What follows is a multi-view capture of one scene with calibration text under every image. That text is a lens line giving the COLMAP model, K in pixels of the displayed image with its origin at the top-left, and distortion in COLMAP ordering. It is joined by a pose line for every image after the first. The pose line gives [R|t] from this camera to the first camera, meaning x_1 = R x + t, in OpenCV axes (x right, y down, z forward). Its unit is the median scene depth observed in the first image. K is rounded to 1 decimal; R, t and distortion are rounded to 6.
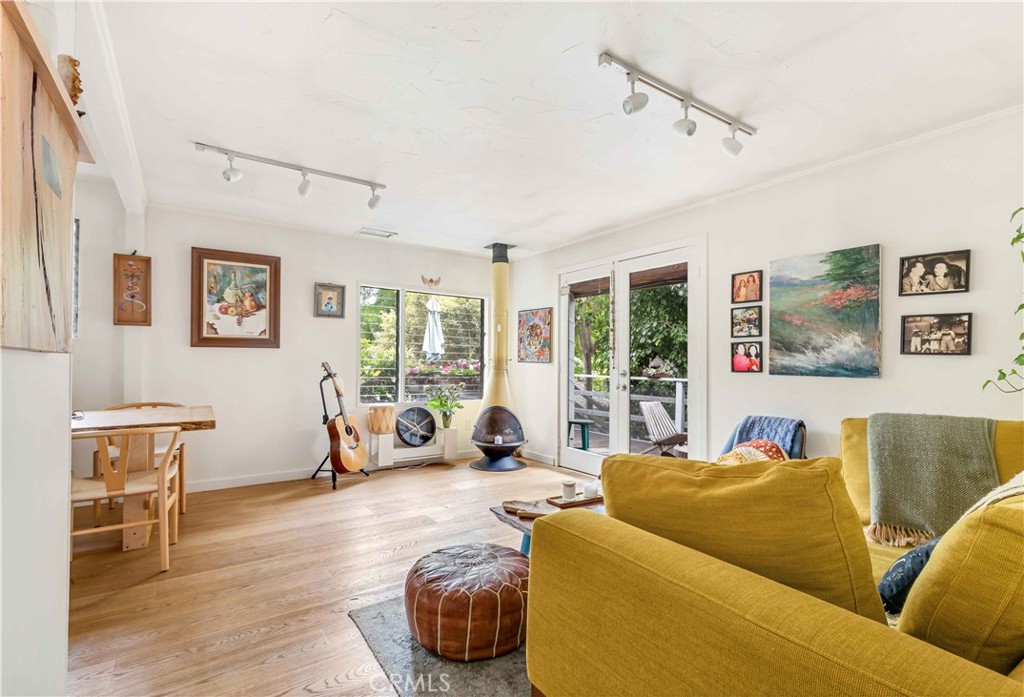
lens RADIAL K [[475.1, 0, 511.8], [0, 475.1, 353.4], [0, 0, 1]] dist [0.001791, -0.000100]
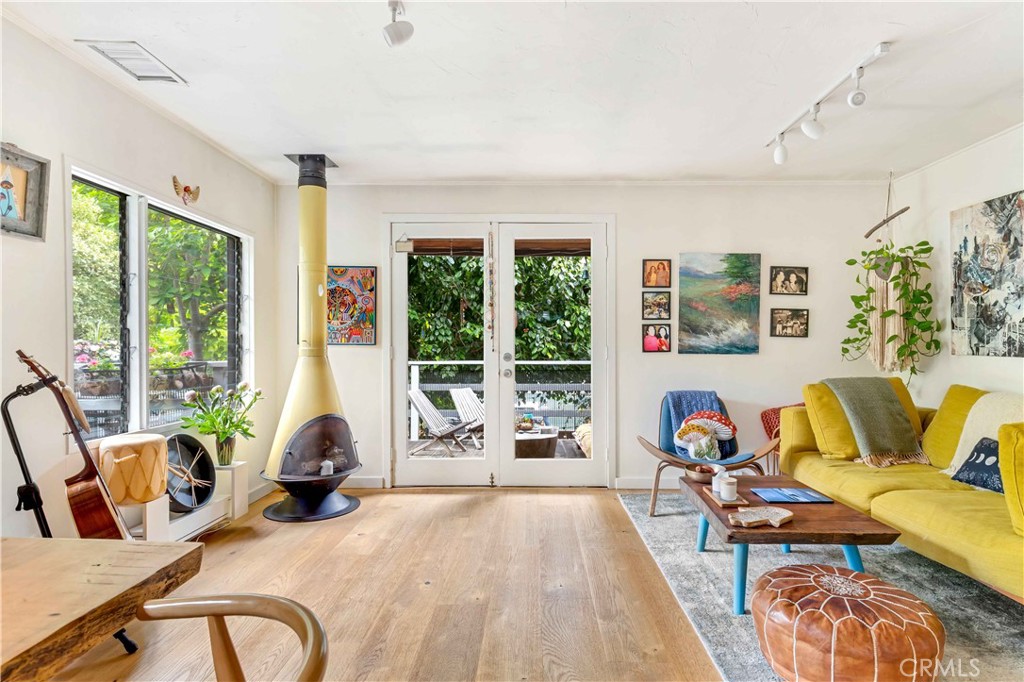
lens RADIAL K [[541.2, 0, 515.0], [0, 541.2, 345.4], [0, 0, 1]] dist [0.003704, -0.000653]
pose [[0.569788, -0.010483, 0.821725, -0.736424], [-0.010533, 0.999743, 0.020058, 0.003271], [-0.821724, -0.020084, 0.569532, 0.588815]]
